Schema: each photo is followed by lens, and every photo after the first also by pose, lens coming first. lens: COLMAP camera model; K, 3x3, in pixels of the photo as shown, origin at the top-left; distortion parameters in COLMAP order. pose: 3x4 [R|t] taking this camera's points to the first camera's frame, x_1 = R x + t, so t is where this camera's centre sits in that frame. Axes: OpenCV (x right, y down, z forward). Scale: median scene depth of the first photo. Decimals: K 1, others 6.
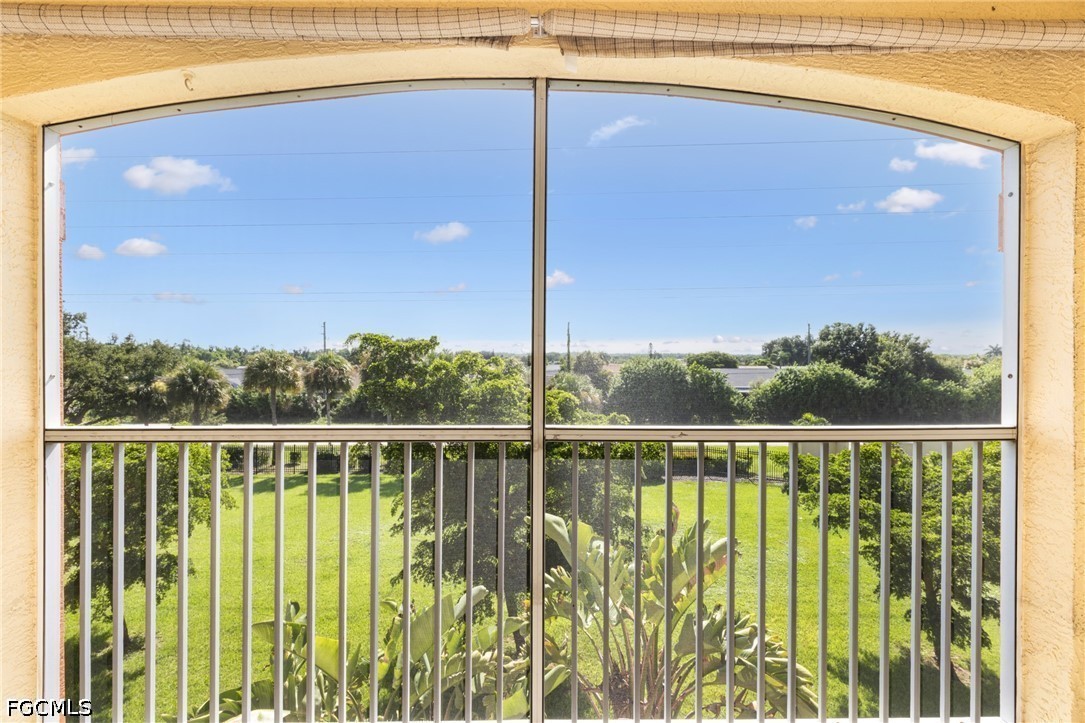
lens RADIAL K [[469.9, 0, 547.4], [0, 469.9, 360.4], [0, 0, 1]] dist [0.001996, 0.000135]
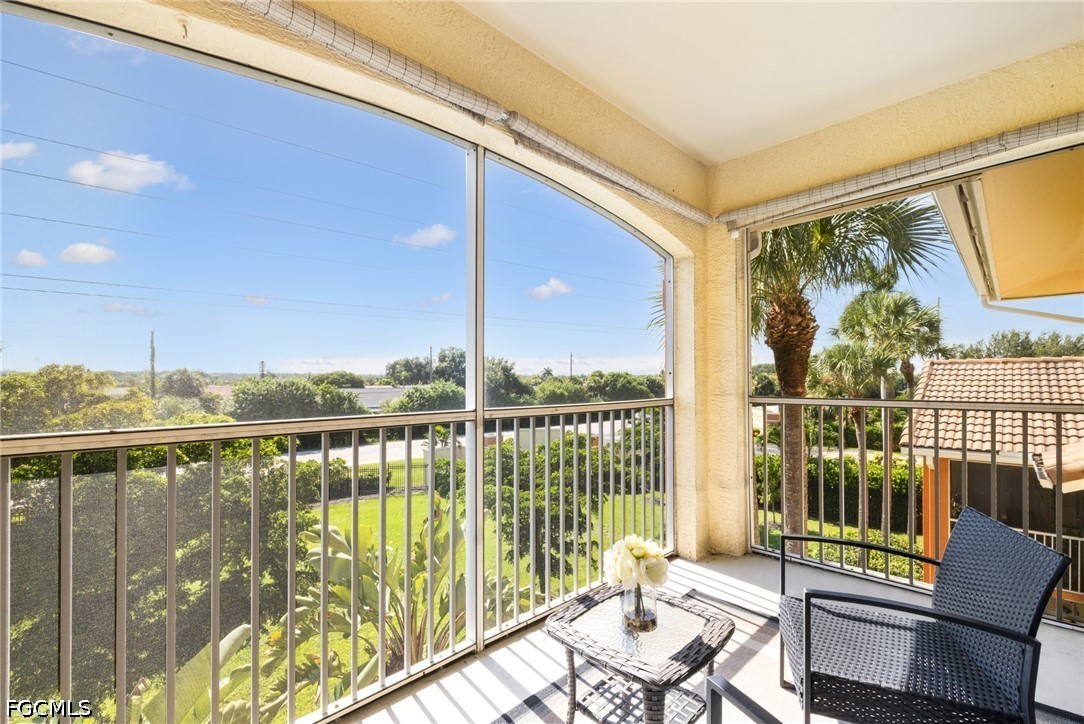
lens RADIAL K [[478.6, 0, 545.3], [0, 478.6, 380.0], [0, 0, 1]] dist [0.001260, 0.000211]
pose [[0.722902, -0.004997, 0.690932, -0.129821], [0.006501, 0.999979, 0.000430, 0.009513], [-0.690920, 0.004181, 0.722919, -0.015587]]
